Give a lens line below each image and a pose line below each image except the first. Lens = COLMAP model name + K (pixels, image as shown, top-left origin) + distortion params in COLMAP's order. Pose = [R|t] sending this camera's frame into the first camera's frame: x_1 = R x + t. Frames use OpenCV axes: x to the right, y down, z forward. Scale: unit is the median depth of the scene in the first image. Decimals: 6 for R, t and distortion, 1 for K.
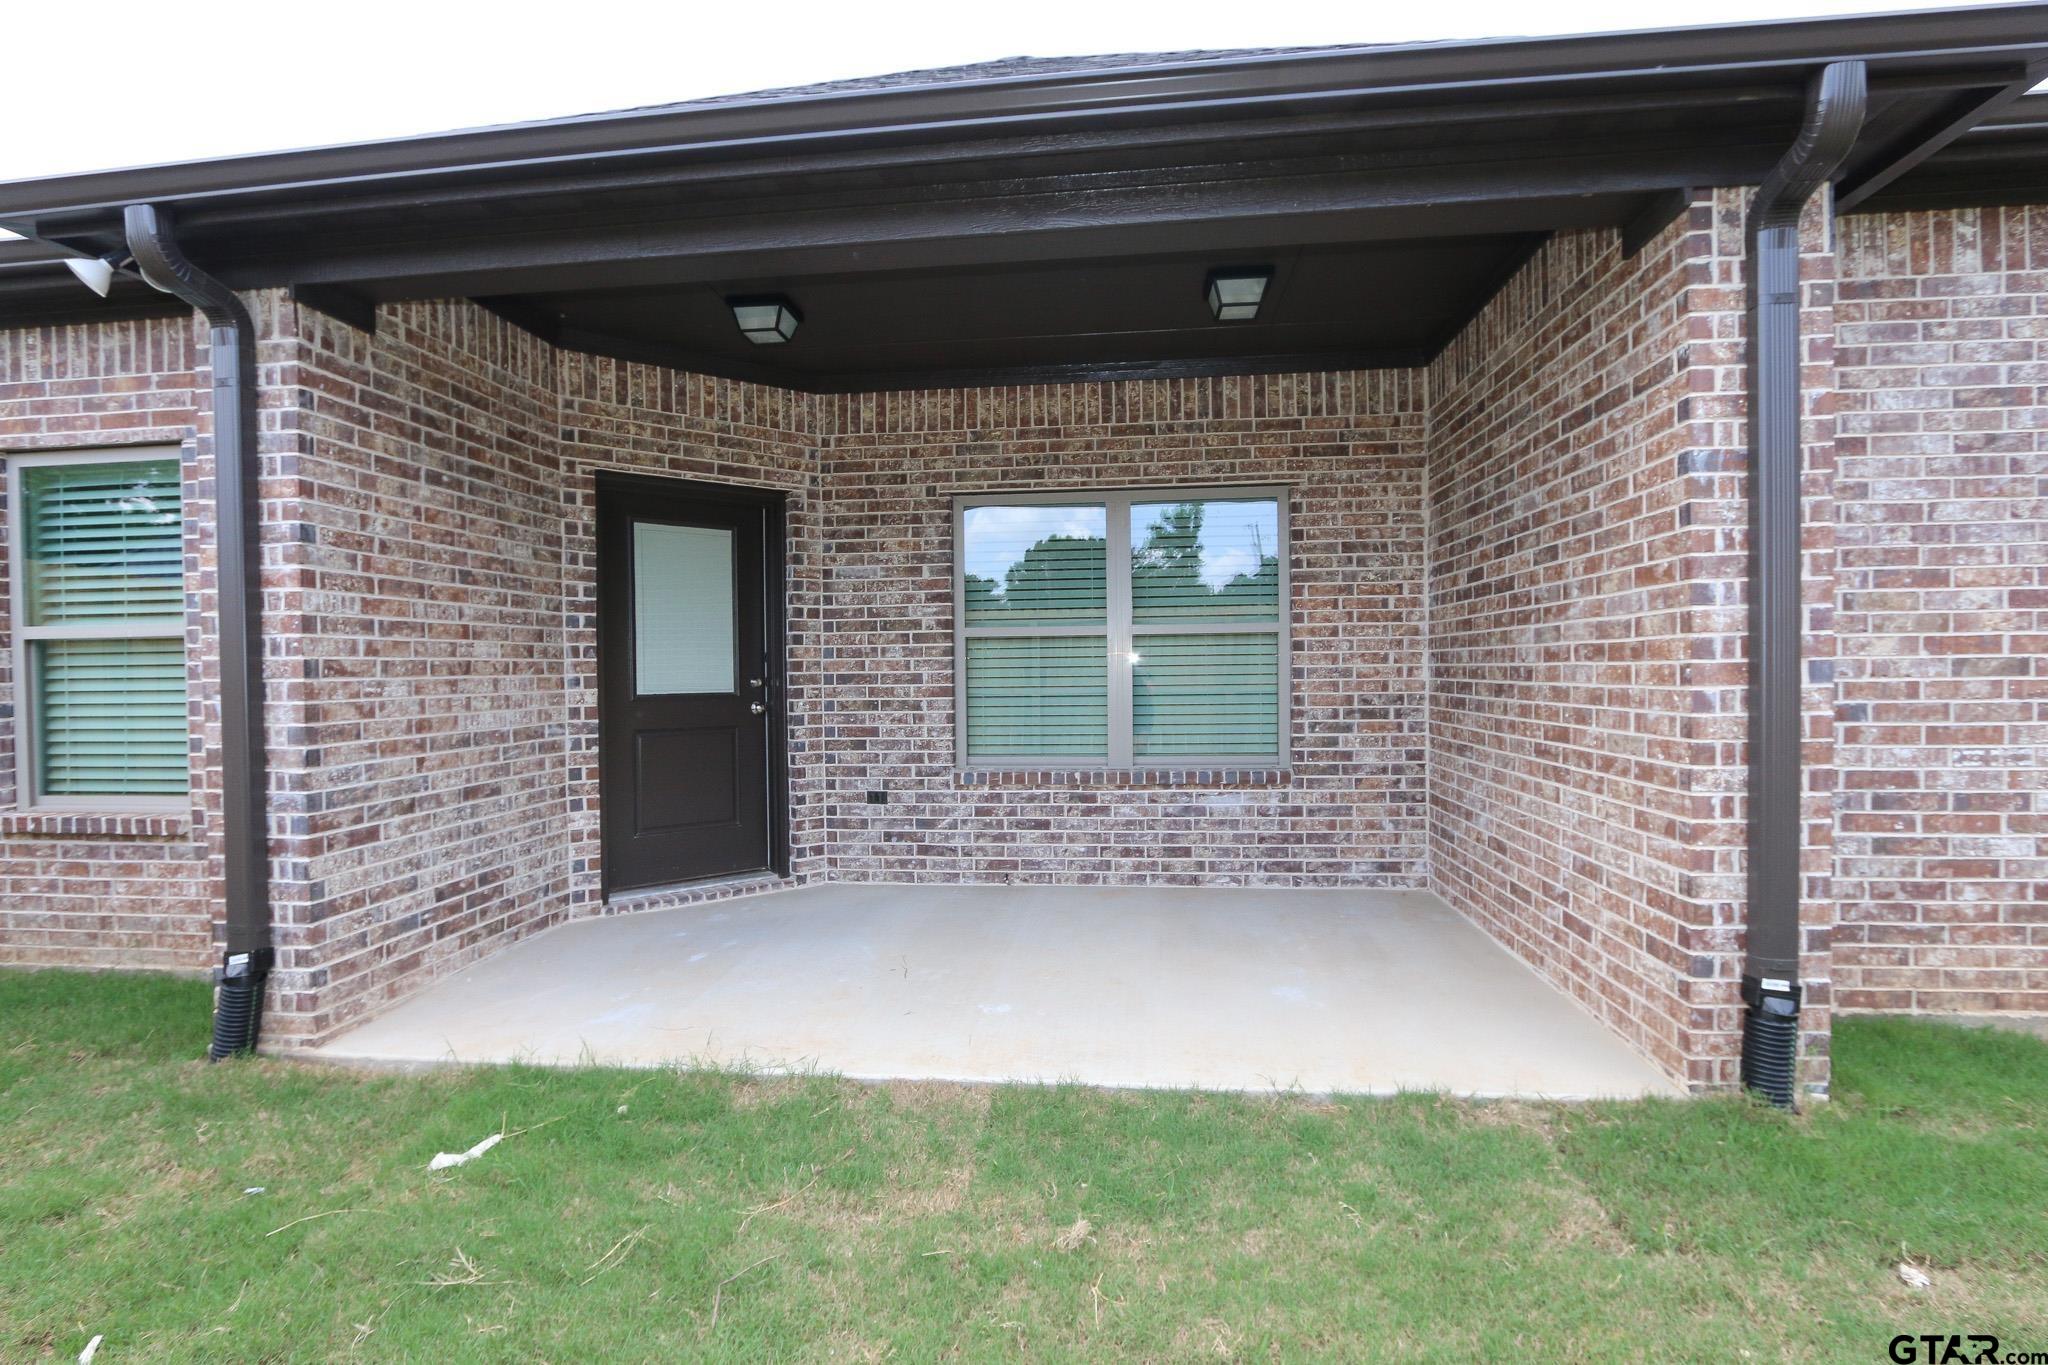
lens RADIAL K [[982.5, 0, 1018.5], [0, 982.5, 685.4], [0, 0, 1]] dist [-0.022654, 0.001811]
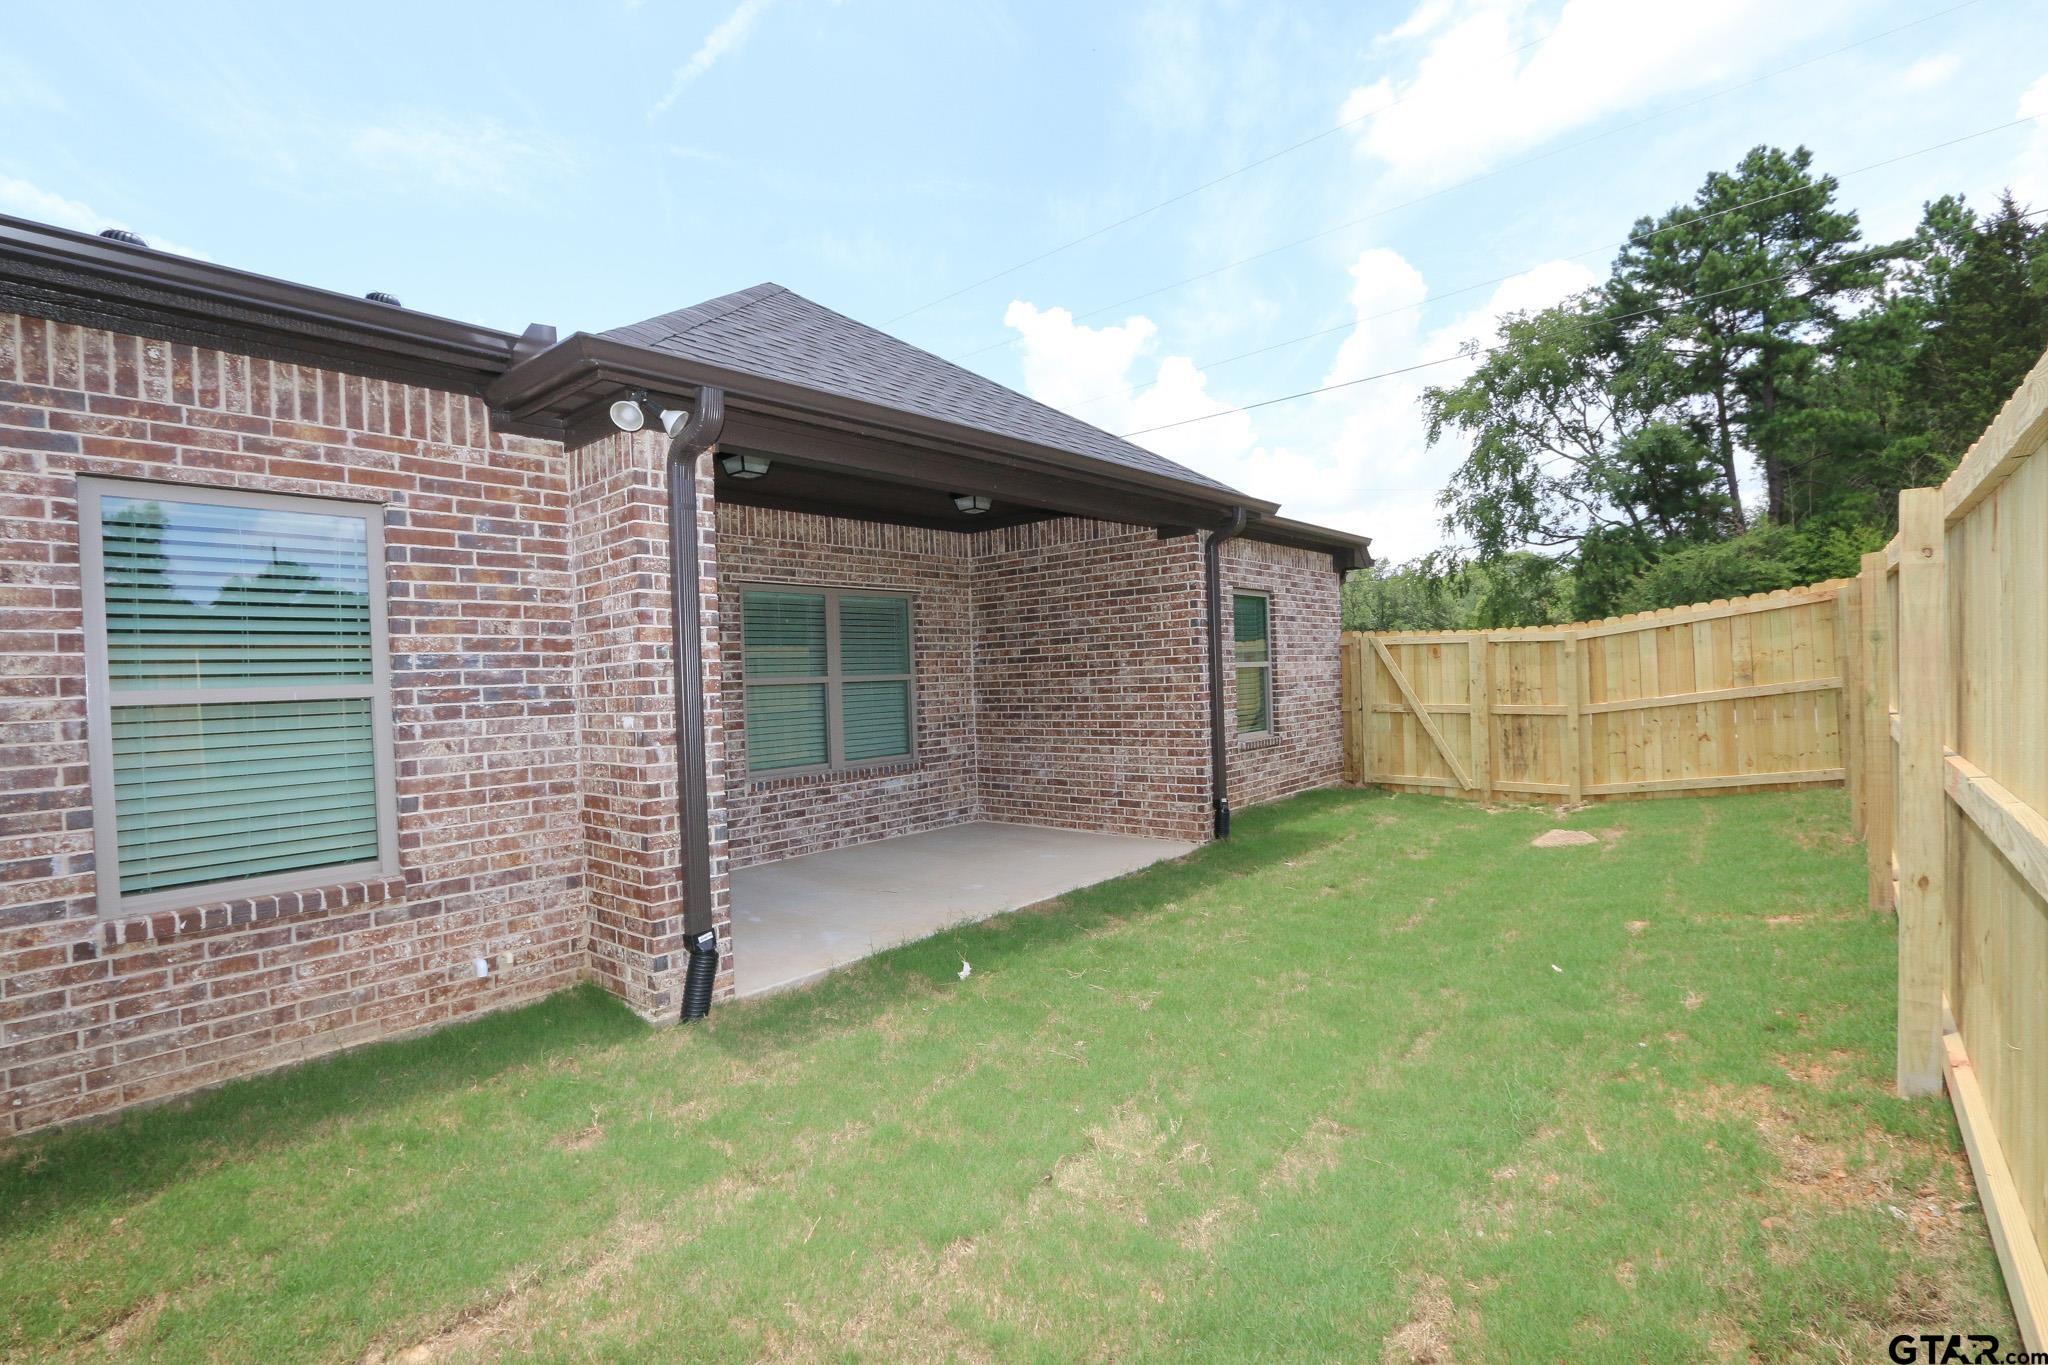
lens RADIAL K [[943.0, 0, 1027.3], [0, 943.0, 682.9], [0, 0, 1]] dist [-0.018047, 0.001242]
pose [[0.558043, -0.012419, 0.829719, -0.981227], [0.042075, 0.999025, -0.013345, -0.019215], [-0.828745, 0.042357, 0.558021, -0.065235]]
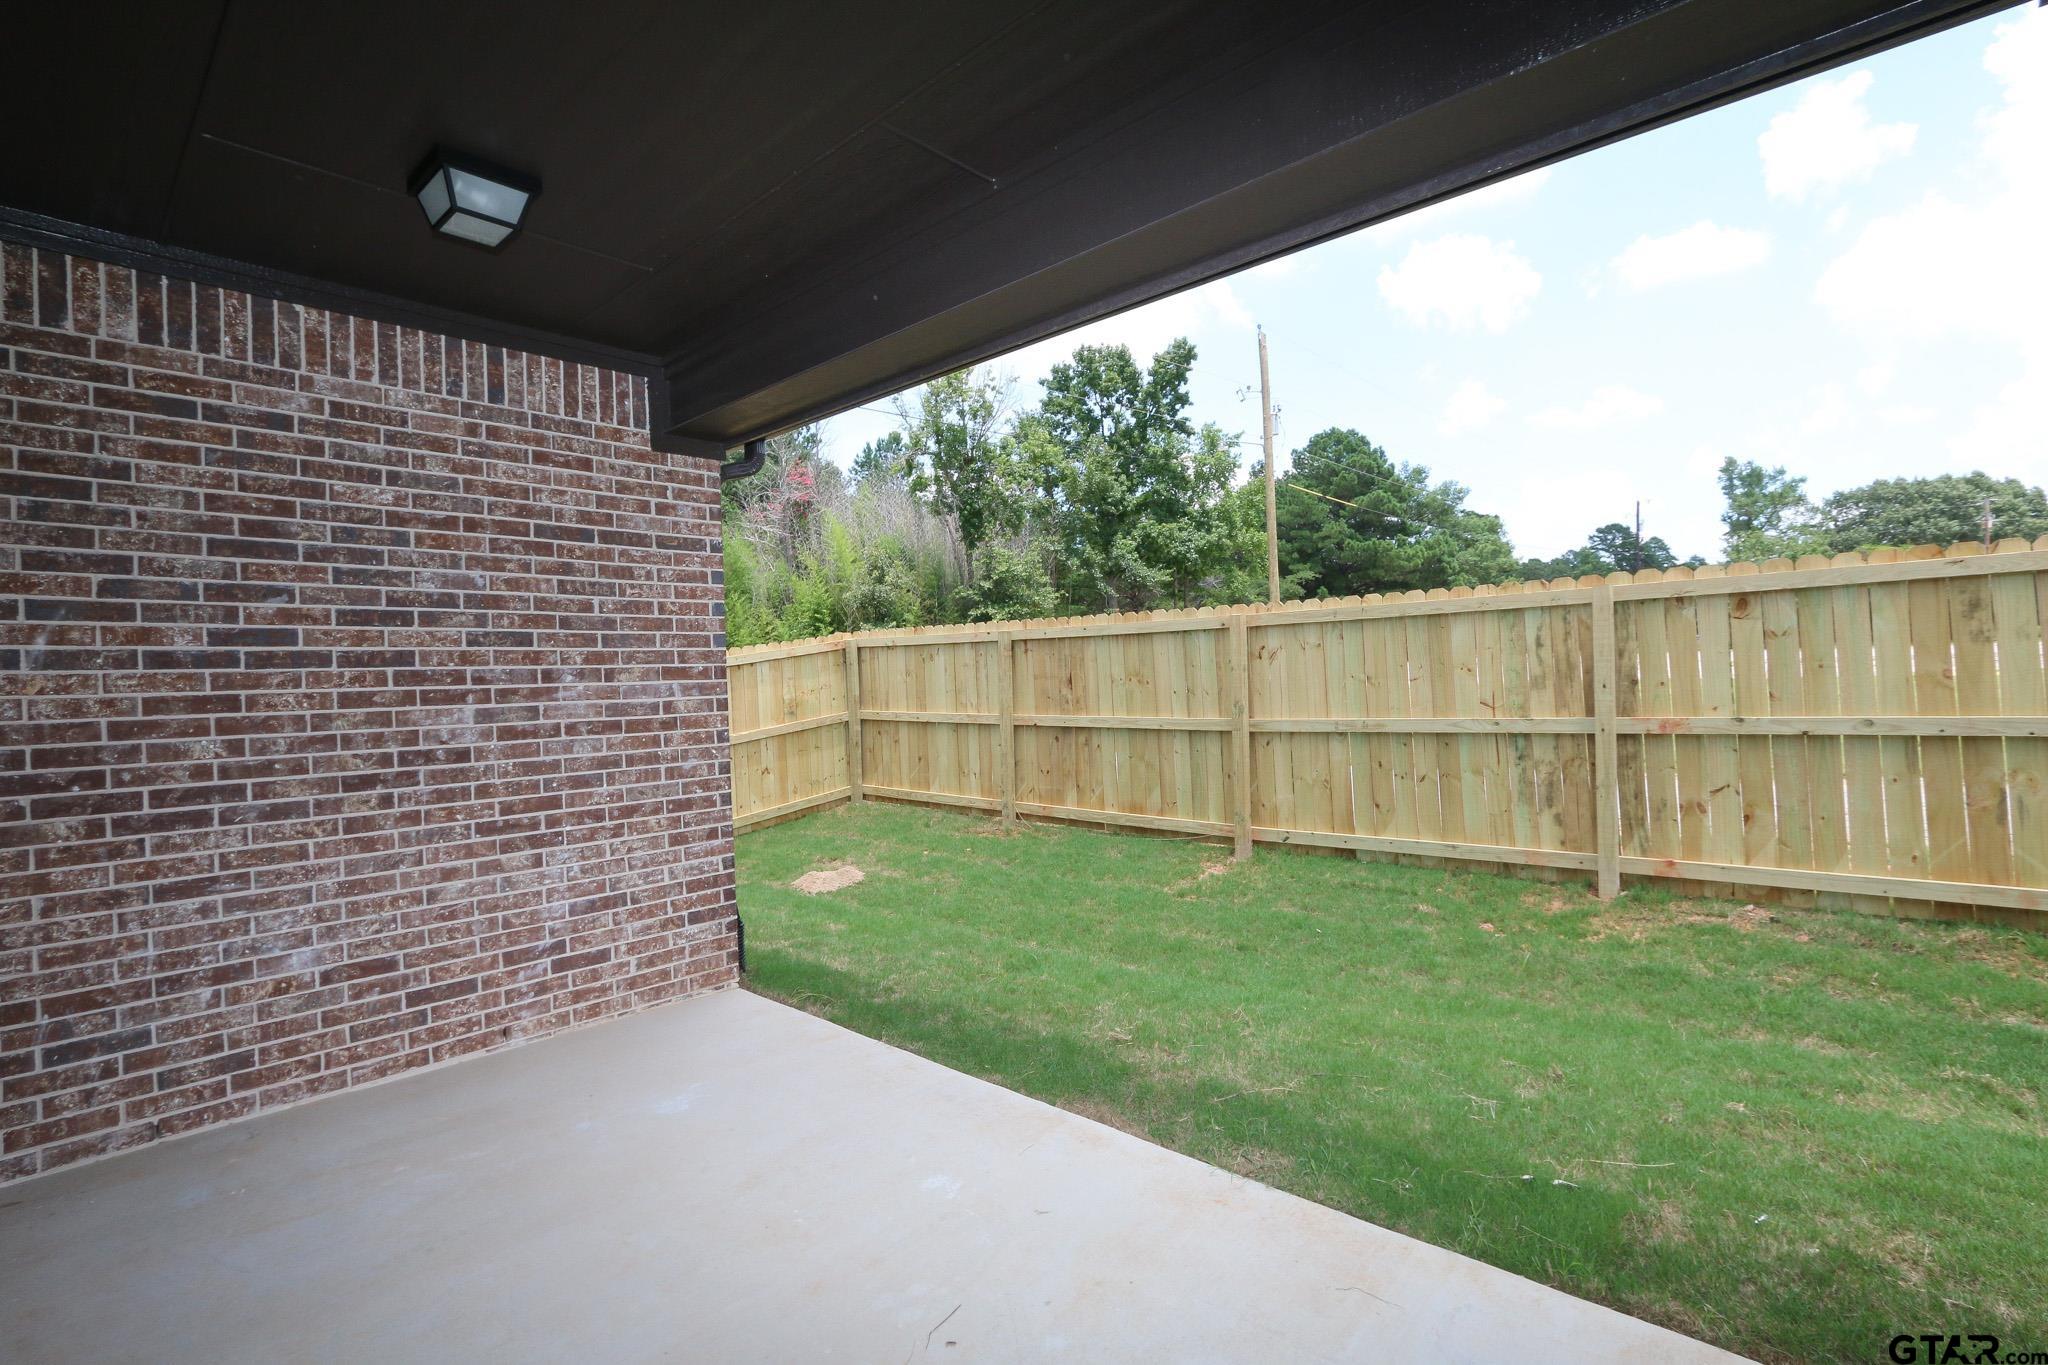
lens RADIAL K [[943.0, 0, 1008.5], [0, 943.0, 684.3], [0, 0, 1]] dist [-0.018047, 0.001242]
pose [[-0.800309, 0.039005, 0.598318, -0.352425], [0.052897, 0.998584, 0.005656, -0.043460], [-0.597250, 0.036176, -0.801239, 1.048403]]
